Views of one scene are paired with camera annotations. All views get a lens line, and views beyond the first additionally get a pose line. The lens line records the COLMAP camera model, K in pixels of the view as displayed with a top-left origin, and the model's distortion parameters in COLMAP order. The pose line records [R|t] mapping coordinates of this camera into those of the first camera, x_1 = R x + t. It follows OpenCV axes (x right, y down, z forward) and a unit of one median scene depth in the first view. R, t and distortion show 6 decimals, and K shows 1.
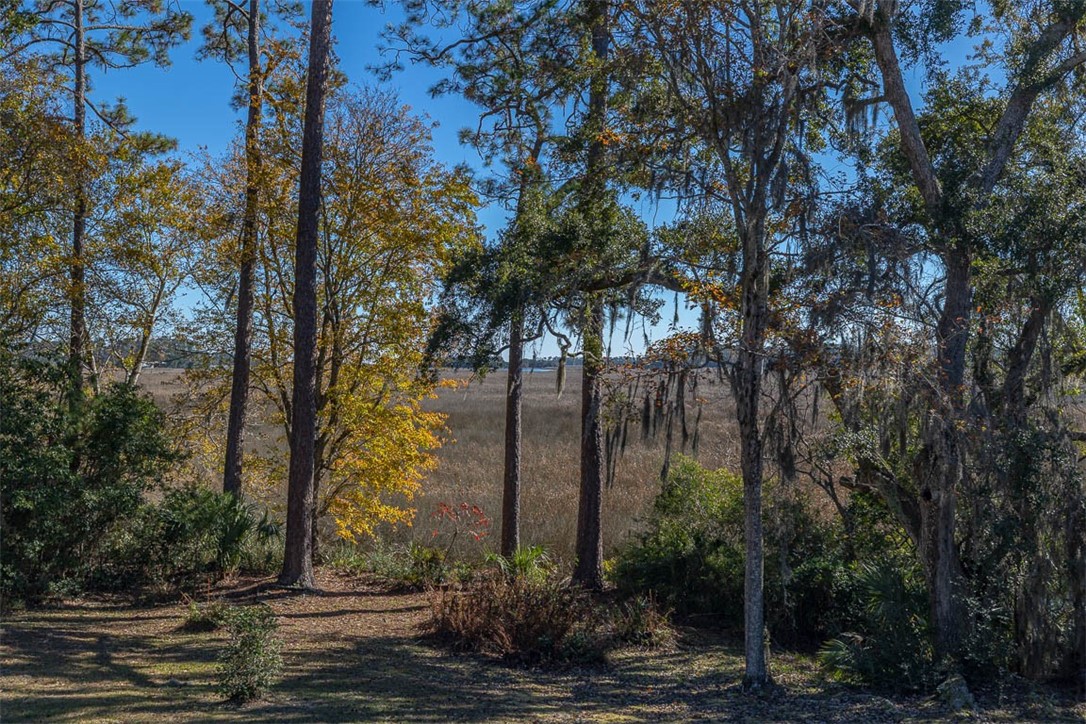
lens RADIAL K [[1053.2, 0, 546.4], [0, 1053.2, 360.3], [0, 0, 1]] dist [0.008516, 0.000000]
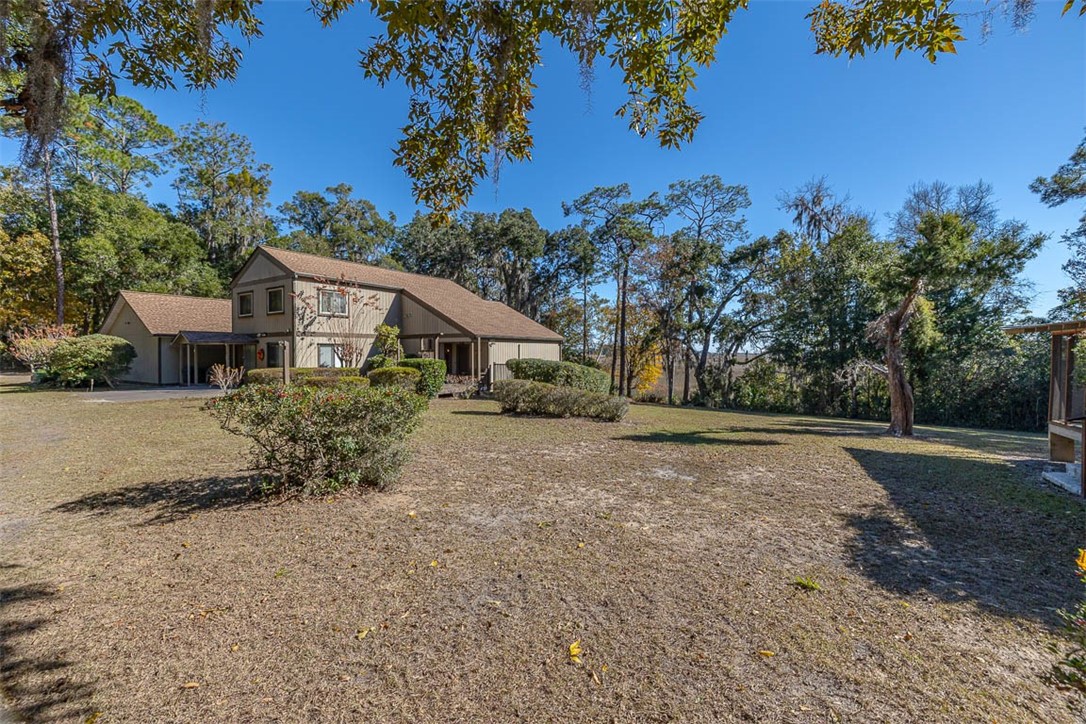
lens RADIAL K [[459.5, 0, 547.1], [0, 459.5, 356.4], [0, 0, 1]] dist [0.002404, -0.001307]
pose [[0.830289, 0.005173, -0.557309, 0.582268], [0.003288, 0.999894, 0.014180, -0.010125], [0.557323, -0.013606, 0.830184, -0.827278]]
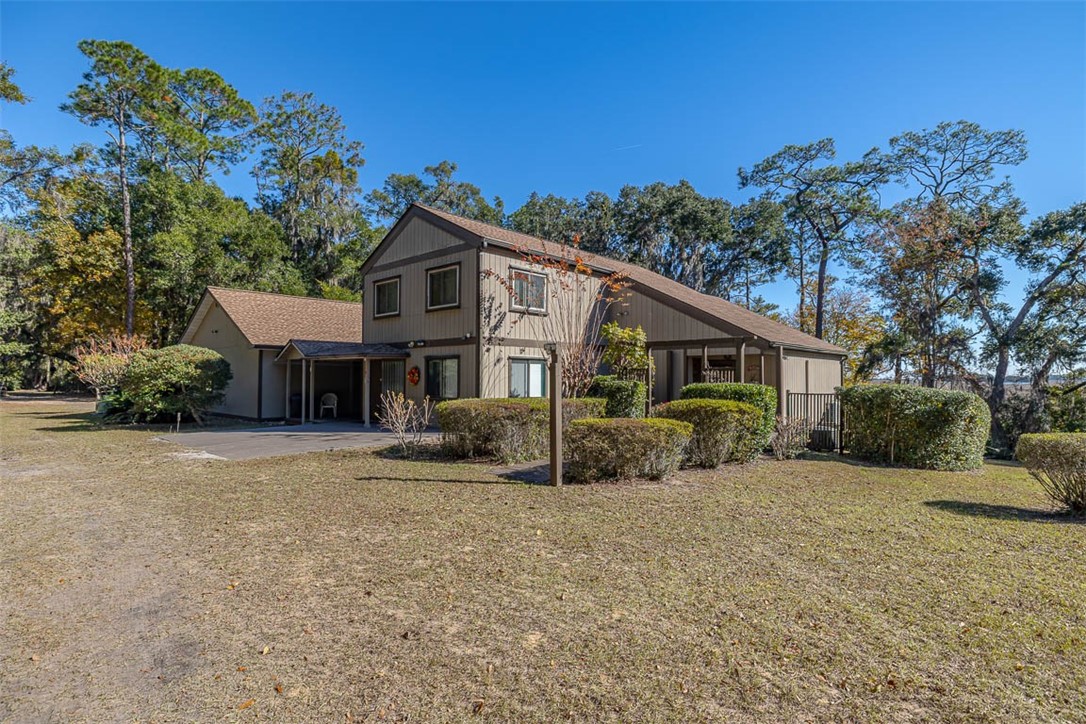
lens RADIAL K [[539.6, 0, 546.5], [0, 539.6, 361.7], [0, 0, 1]] dist [-0.007239, 0.001498]
pose [[0.739492, -0.015274, -0.672992, 0.263031], [0.000232, 0.999748, -0.022435, -0.005935], [0.673166, 0.016434, 0.739309, -0.782845]]
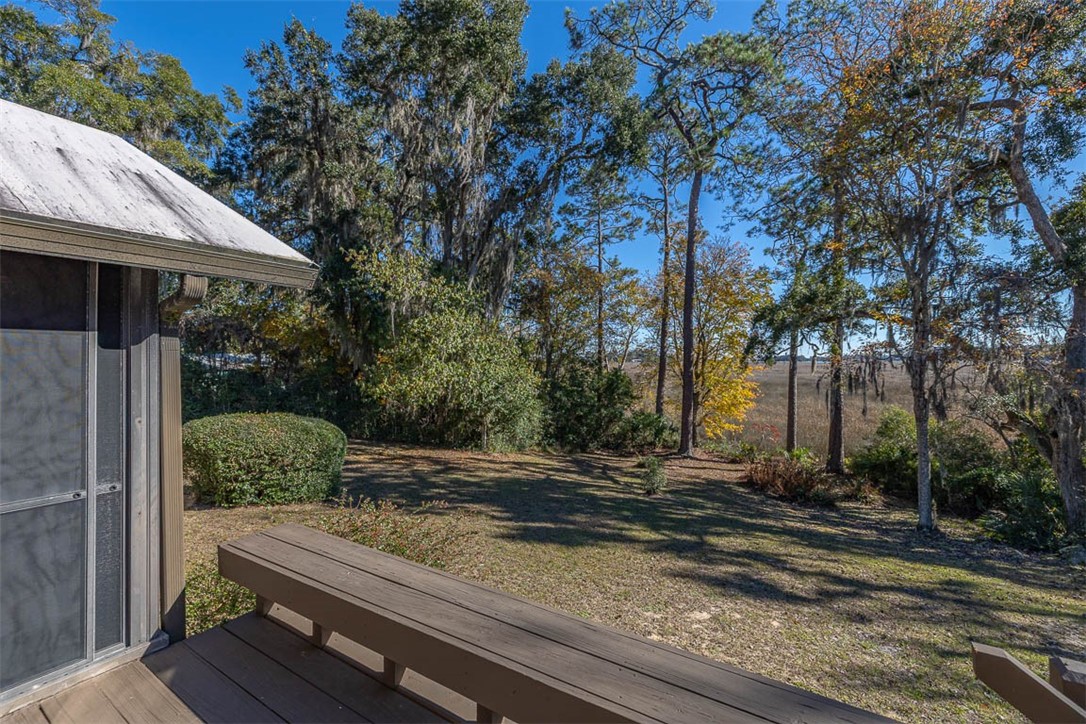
lens RADIAL K [[459.5, 0, 541.4], [0, 459.5, 360.1], [0, 0, 1]] dist [0.002404, -0.001307]
pose [[0.844465, -0.008962, -0.535537, 0.039639], [0.010824, 0.999941, 0.000336, 0.000411], [0.535502, -0.006080, 0.844512, -0.030004]]
